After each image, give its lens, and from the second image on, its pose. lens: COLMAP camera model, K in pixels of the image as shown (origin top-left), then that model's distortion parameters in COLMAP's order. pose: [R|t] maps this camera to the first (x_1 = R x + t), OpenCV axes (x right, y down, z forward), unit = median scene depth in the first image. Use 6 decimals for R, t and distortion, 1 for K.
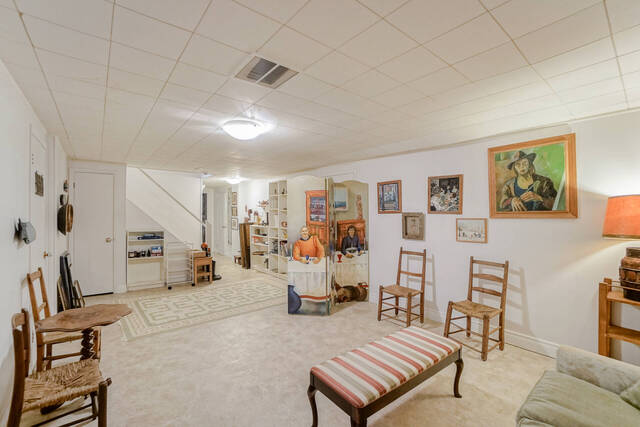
lens RADIAL K [[282.3, 0, 314.9], [0, 282.3, 212.6], [0, 0, 1]] dist [-0.029368, 0.007013]
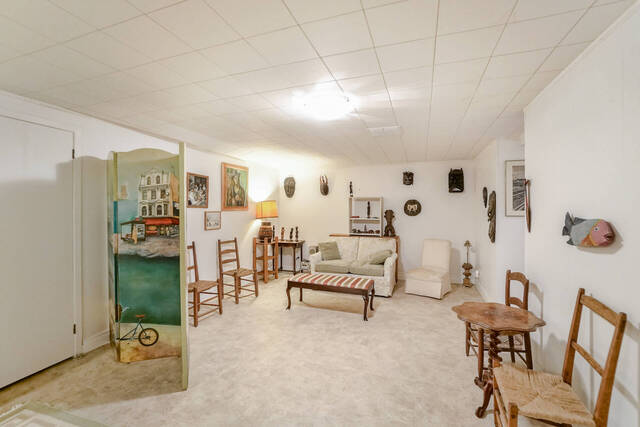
lens RADIAL K [[282.3, 0, 319.3], [0, 282.3, 209.9], [0, 0, 1]] dist [-0.029368, 0.007013]
pose [[-0.524263, -0.005129, 0.851541, -0.799210], [-0.004690, 0.999984, 0.003135, 0.007180], [-0.851543, -0.002350, -0.524279, 1.229494]]
